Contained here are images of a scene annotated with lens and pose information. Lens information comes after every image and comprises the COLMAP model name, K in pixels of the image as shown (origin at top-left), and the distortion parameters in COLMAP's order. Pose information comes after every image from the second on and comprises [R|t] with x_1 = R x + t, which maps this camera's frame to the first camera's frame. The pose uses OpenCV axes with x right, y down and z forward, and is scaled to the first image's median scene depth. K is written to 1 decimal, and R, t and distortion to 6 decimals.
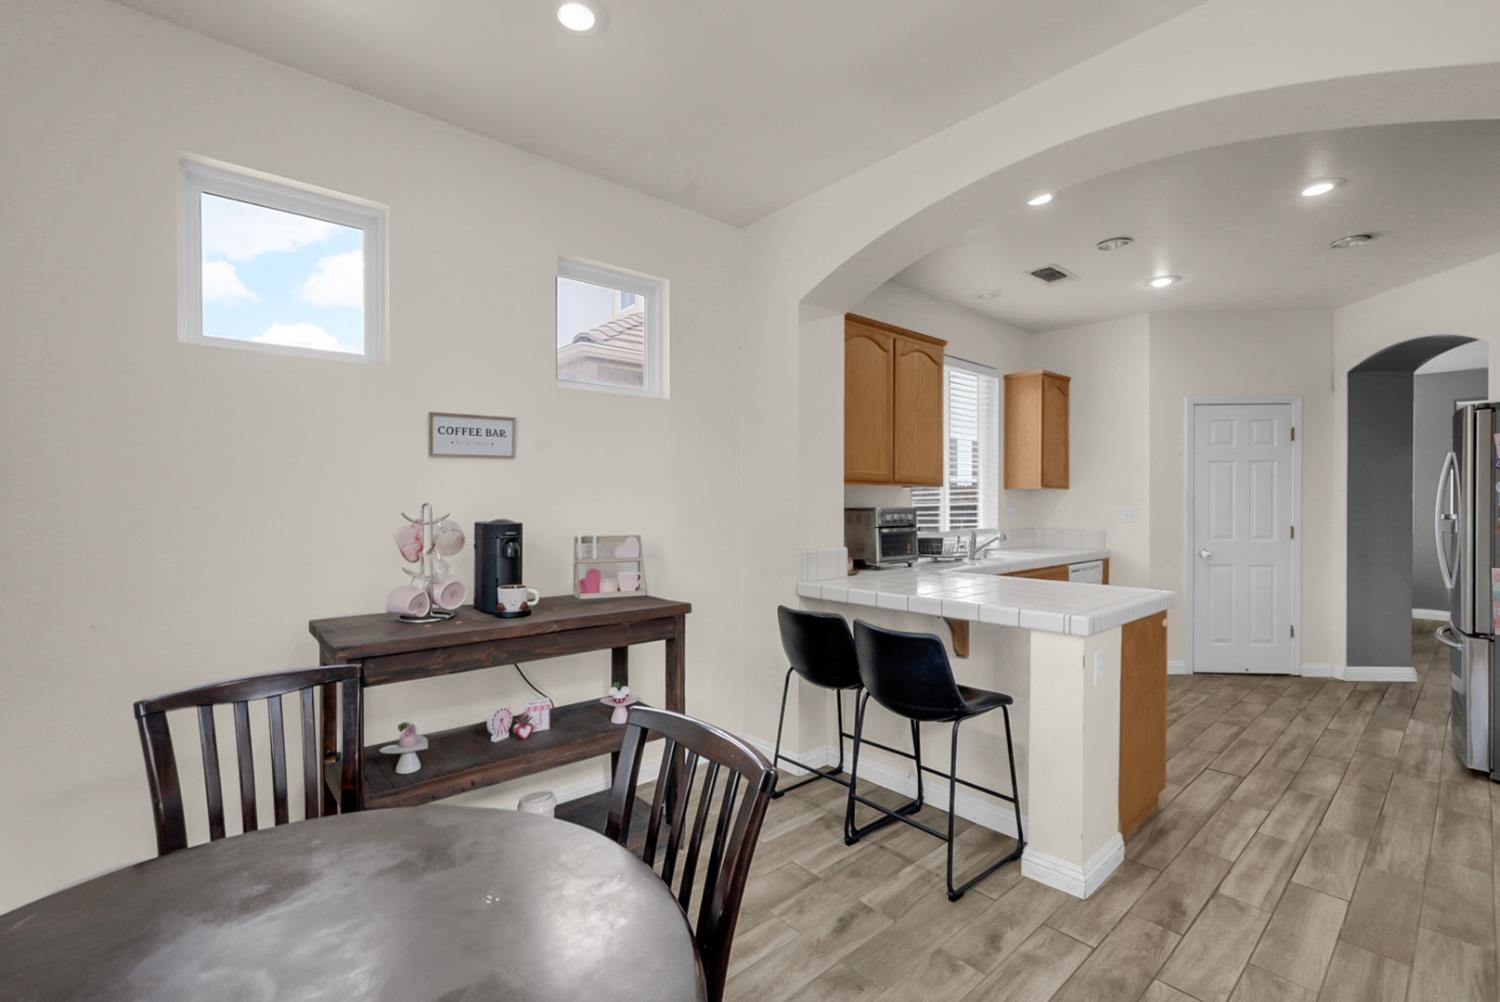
lens RADIAL K [[671.2, 0, 742.9], [0, 671.2, 502.4], [0, 0, 1]] dist [-0.016417, 0.006007]
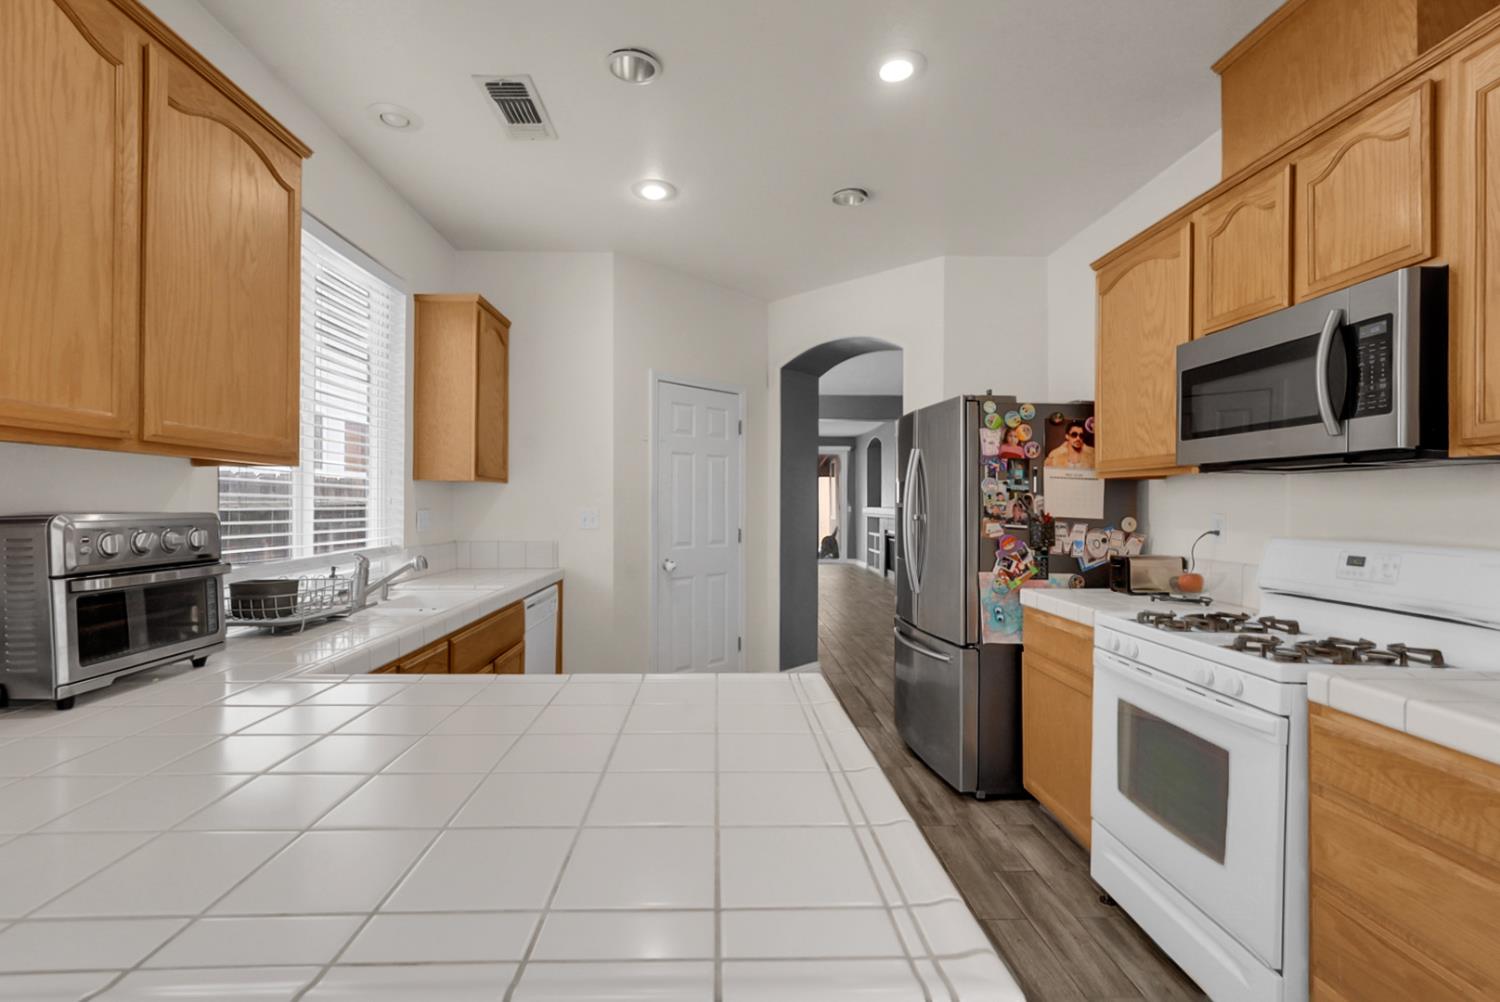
lens RADIAL K [[671.2, 0, 742.9], [0, 671.2, 502.4], [0, 0, 1]] dist [-0.016417, 0.006007]
pose [[0.641620, 0.001743, 0.767021, 0.142742], [0.000797, 0.999995, -0.002940, 0.002724], [-0.767023, 0.002498, 0.641615, 0.470503]]
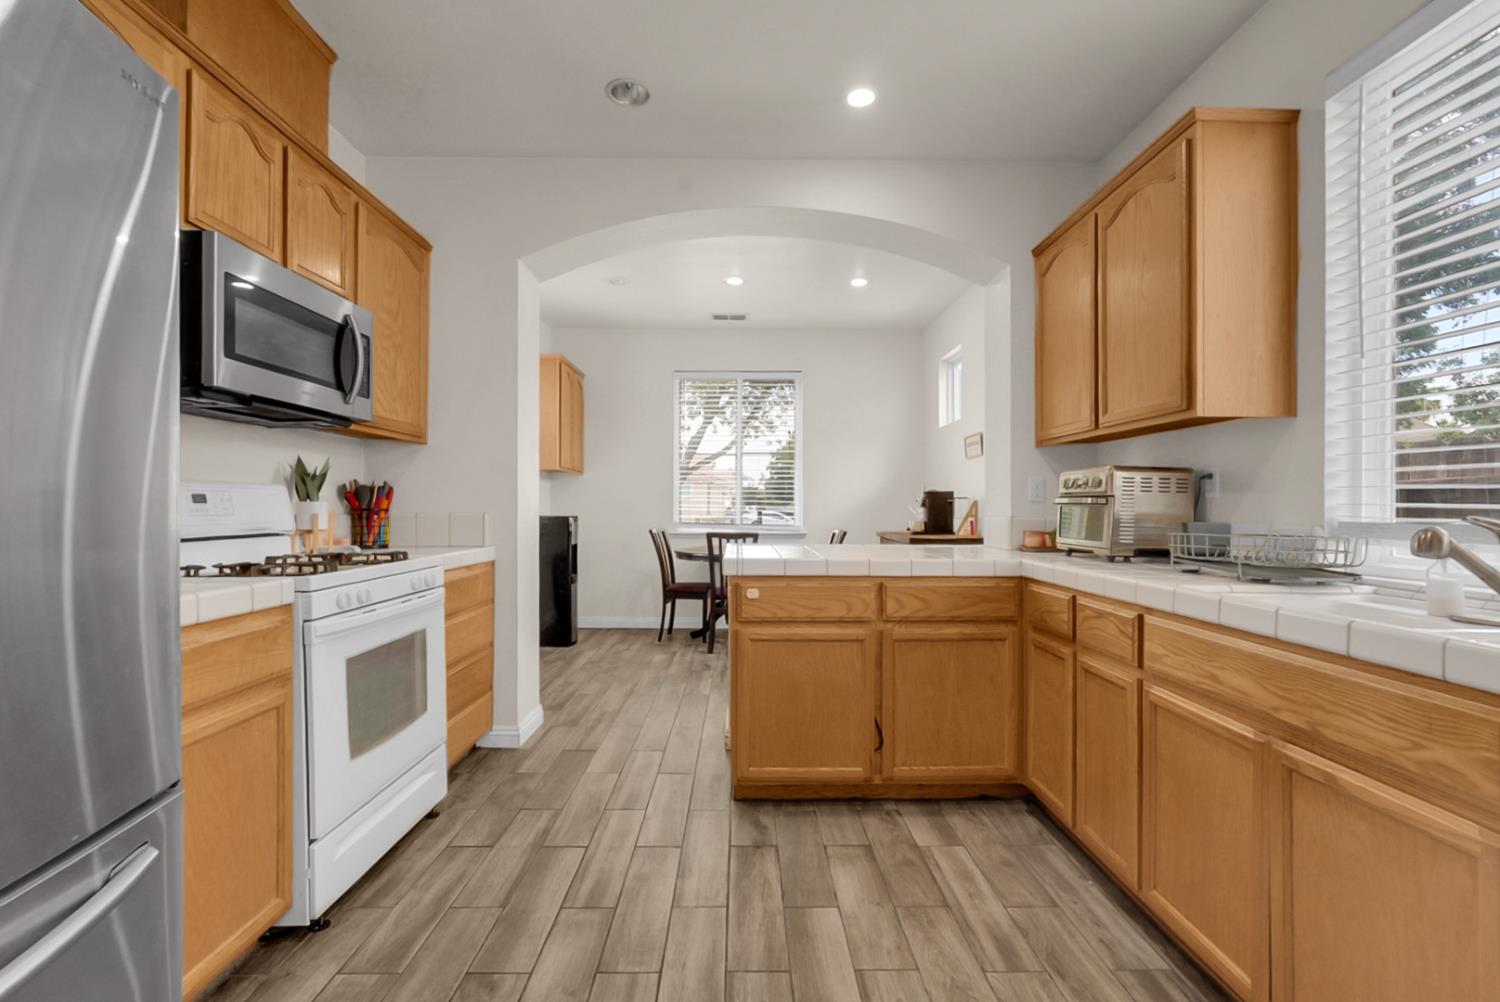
lens RADIAL K [[671.2, 0, 742.9], [0, 671.2, 502.4], [0, 0, 1]] dist [-0.016417, 0.006007]
pose [[-0.665209, -0.009619, -0.746595, 0.848704], [-0.013494, 0.999909, -0.000860, 0.039062], [0.746535, 0.009503, -0.665278, 1.053011]]
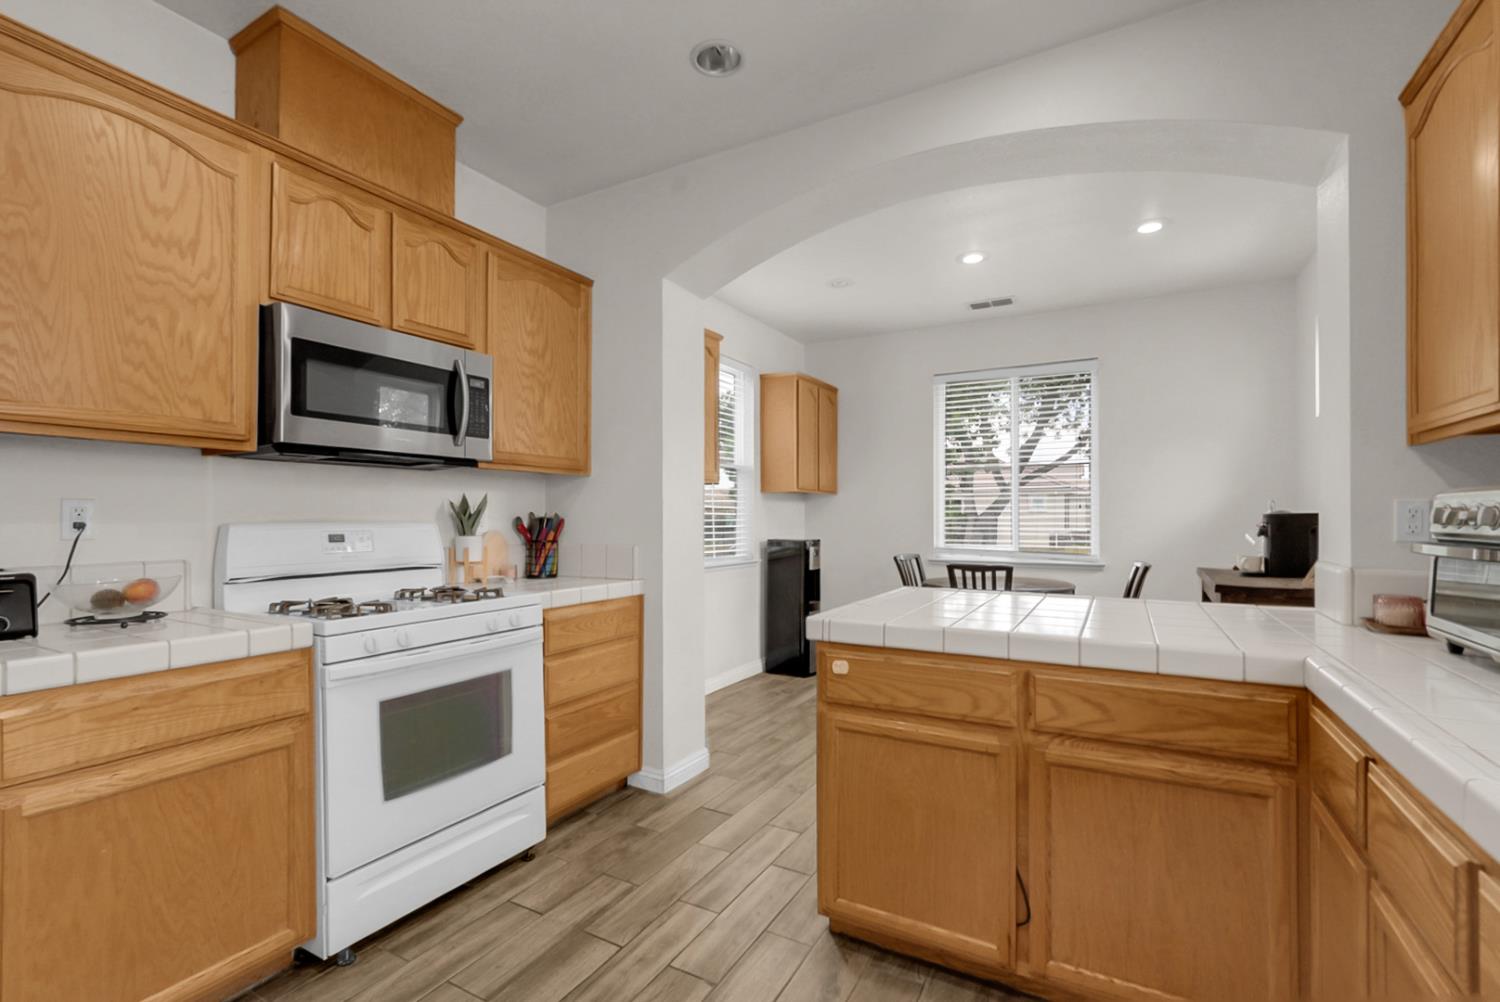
lens RADIAL K [[663.6, 0, 747.2], [0, 663.6, 512.9], [0, 0, 1]] dist [-0.005953, 0.000710]
pose [[-0.949703, -0.005049, -0.313110, 0.602480], [-0.006705, 0.999969, 0.004213, 0.015935], [0.313079, 0.006101, -0.949708, 1.063454]]
